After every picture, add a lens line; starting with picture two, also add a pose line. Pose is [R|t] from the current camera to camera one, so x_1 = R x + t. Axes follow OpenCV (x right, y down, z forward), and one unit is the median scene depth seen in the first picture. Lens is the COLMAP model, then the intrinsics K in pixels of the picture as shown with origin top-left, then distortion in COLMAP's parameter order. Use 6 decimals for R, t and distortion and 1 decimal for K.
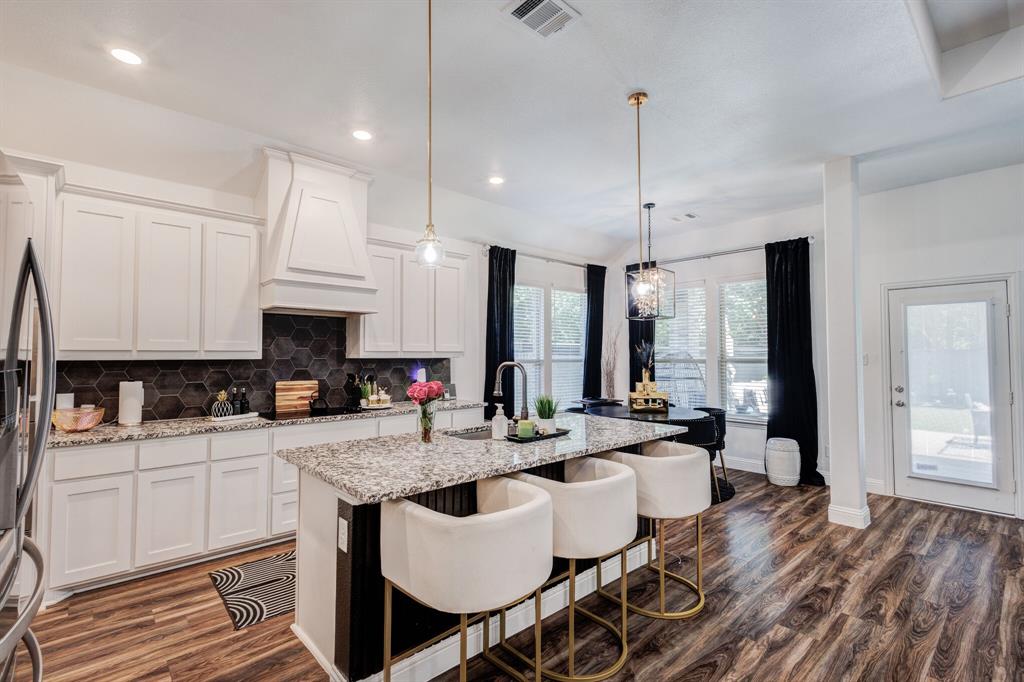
lens RADIAL K [[466.6, 0, 515.0], [0, 466.6, 339.4], [0, 0, 1]] dist [-0.000580, -0.000966]
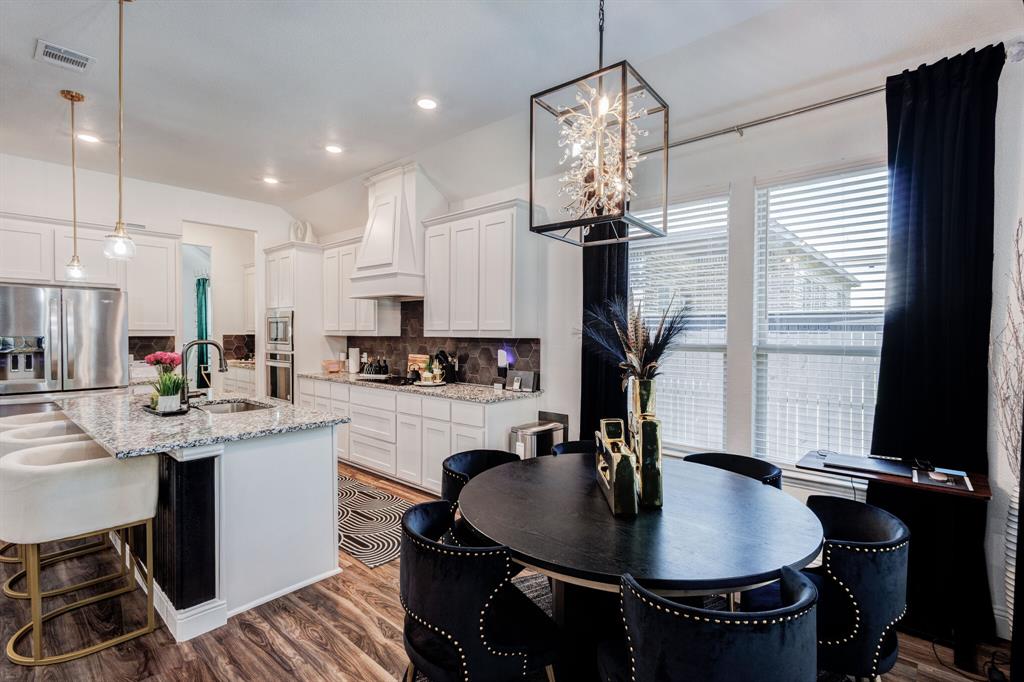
lens RADIAL K [[480.9, 0, 516.0], [0, 480.9, 339.2], [0, 0, 1]] dist [-0.000076, -0.000160]
pose [[0.103425, 0.016009, -0.994508, 0.813683], [0.030590, 0.999346, 0.019268, 0.032400], [0.994167, -0.032415, 0.102867, 1.124542]]
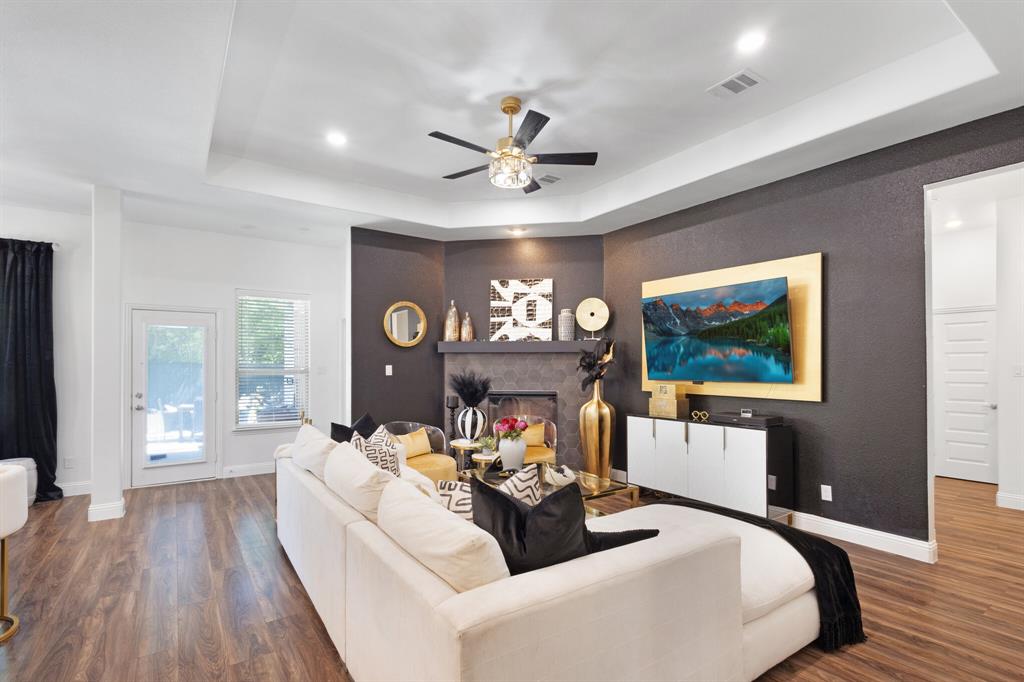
lens RADIAL K [[494.5, 0, 510.9], [0, 494.5, 361.9], [0, 0, 1]] dist [-0.000847, 0.000123]
pose [[0.131744, 0.006819, 0.991260, -0.312900], [-0.031637, 0.999496, -0.002671, -0.003463], [-0.990779, -0.031009, 0.131893, -0.093100]]
